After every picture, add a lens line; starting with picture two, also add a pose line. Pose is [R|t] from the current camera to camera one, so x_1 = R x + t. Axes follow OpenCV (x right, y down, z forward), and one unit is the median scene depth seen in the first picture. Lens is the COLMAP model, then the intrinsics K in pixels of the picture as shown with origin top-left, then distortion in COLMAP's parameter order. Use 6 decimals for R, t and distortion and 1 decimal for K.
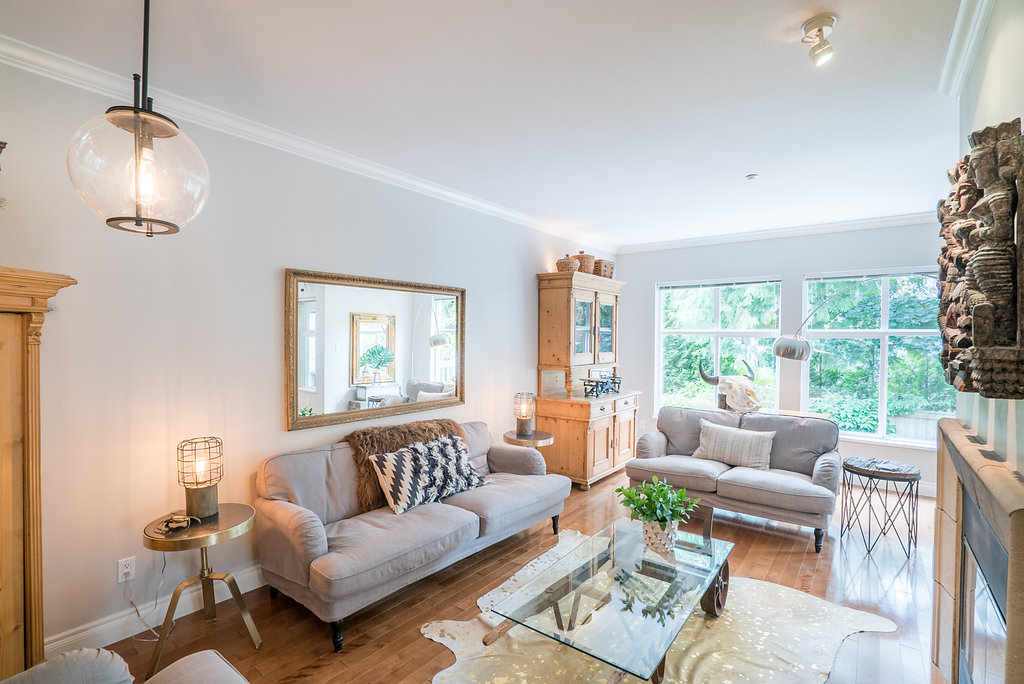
lens RADIAL K [[465.1, 0, 514.1], [0, 465.1, 347.1], [0, 0, 1]] dist [-0.006896, 0.002076]
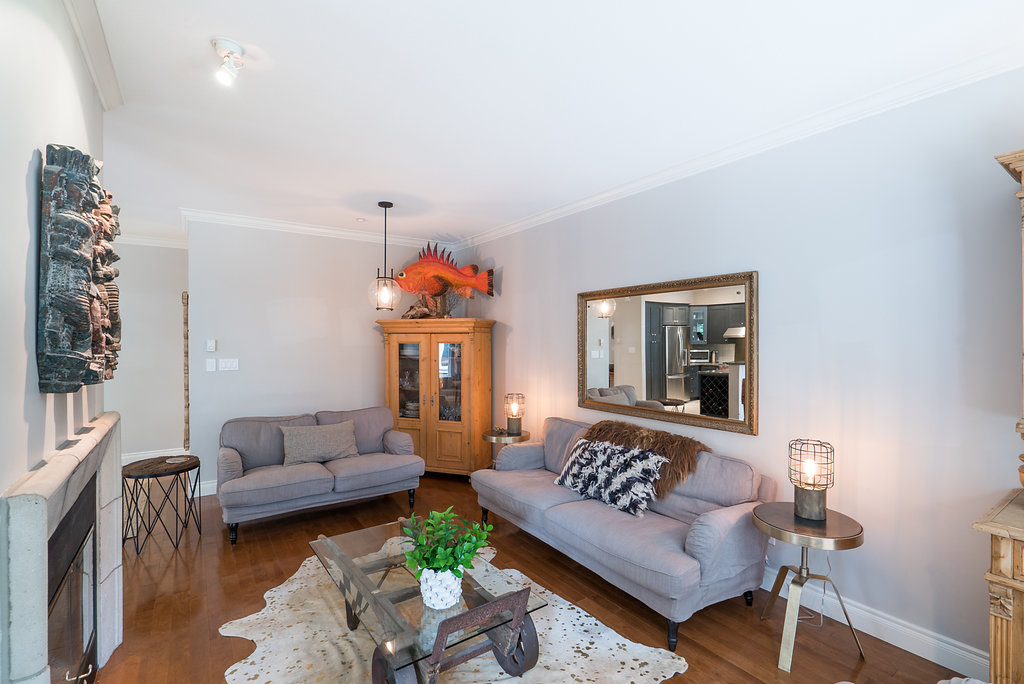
lens RADIAL K [[465.1, 0, 518.9], [0, 465.1, 344.9], [0, 0, 1]] dist [-0.006896, 0.002076]
pose [[-0.292156, -0.013048, -0.956282, 0.886725], [-0.025237, 0.999664, -0.005929, 0.004750], [0.956038, 0.022401, -0.292387, 1.169608]]
